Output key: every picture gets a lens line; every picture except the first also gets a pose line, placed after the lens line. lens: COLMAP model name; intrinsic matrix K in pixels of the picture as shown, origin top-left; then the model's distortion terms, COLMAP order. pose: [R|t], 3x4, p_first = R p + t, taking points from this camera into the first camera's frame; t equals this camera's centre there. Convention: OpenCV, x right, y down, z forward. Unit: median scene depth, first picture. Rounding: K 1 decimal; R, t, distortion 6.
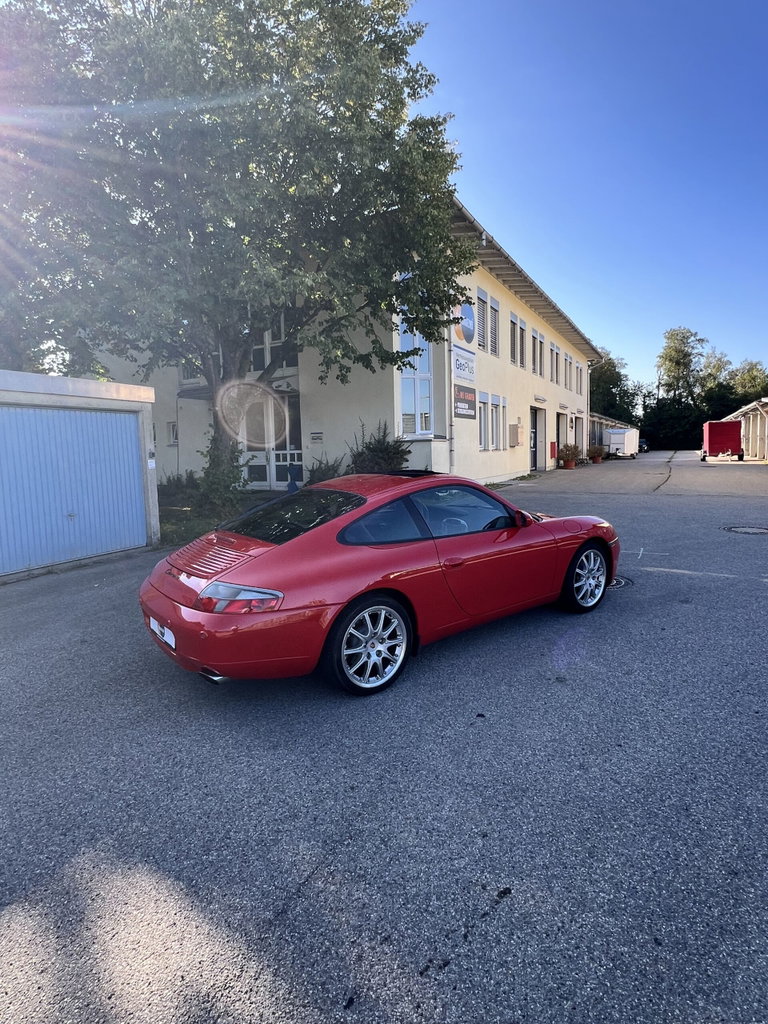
lens RADIAL K [[559.2, 0, 372.5], [0, 559.2, 509.5], [0, 0, 1]] dist [-0.006296, 0.000308]
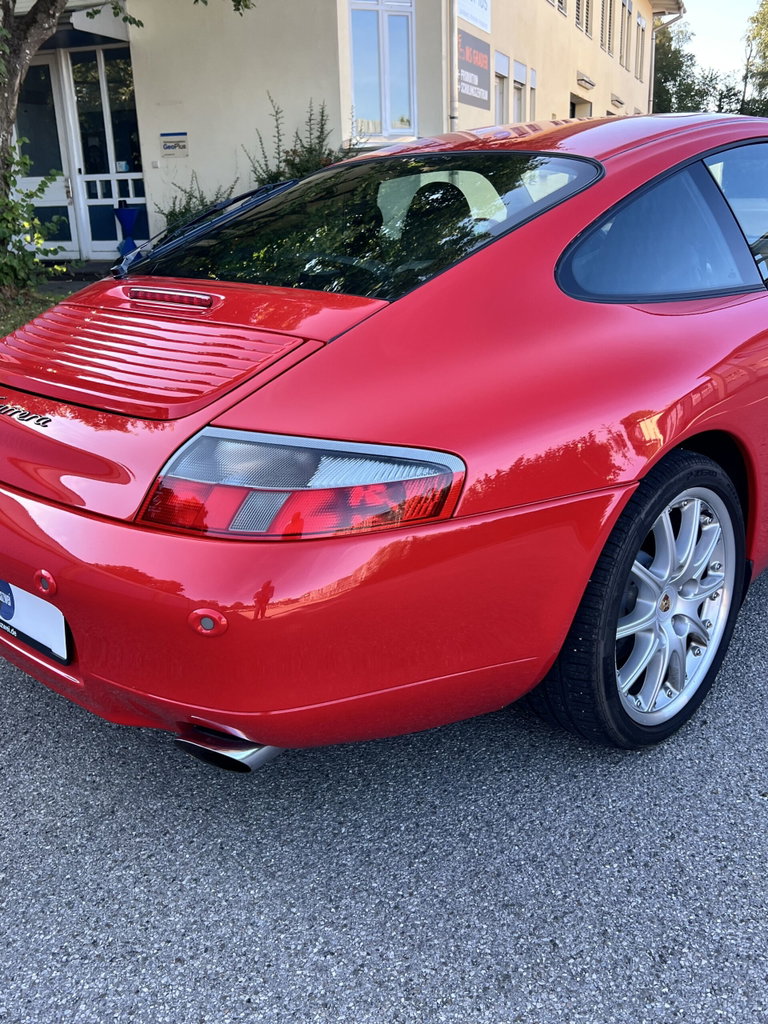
lens RADIAL K [[964.3, 0, 384.0], [0, 964.3, 512.0], [0, 0, 1]] dist [0.026235, -0.018676]
pose [[0.988777, -0.049188, 0.141069, -0.052888], [0.019710, 0.978942, 0.203185, 0.014792], [-0.148093, -0.198124, 0.968925, 0.102151]]
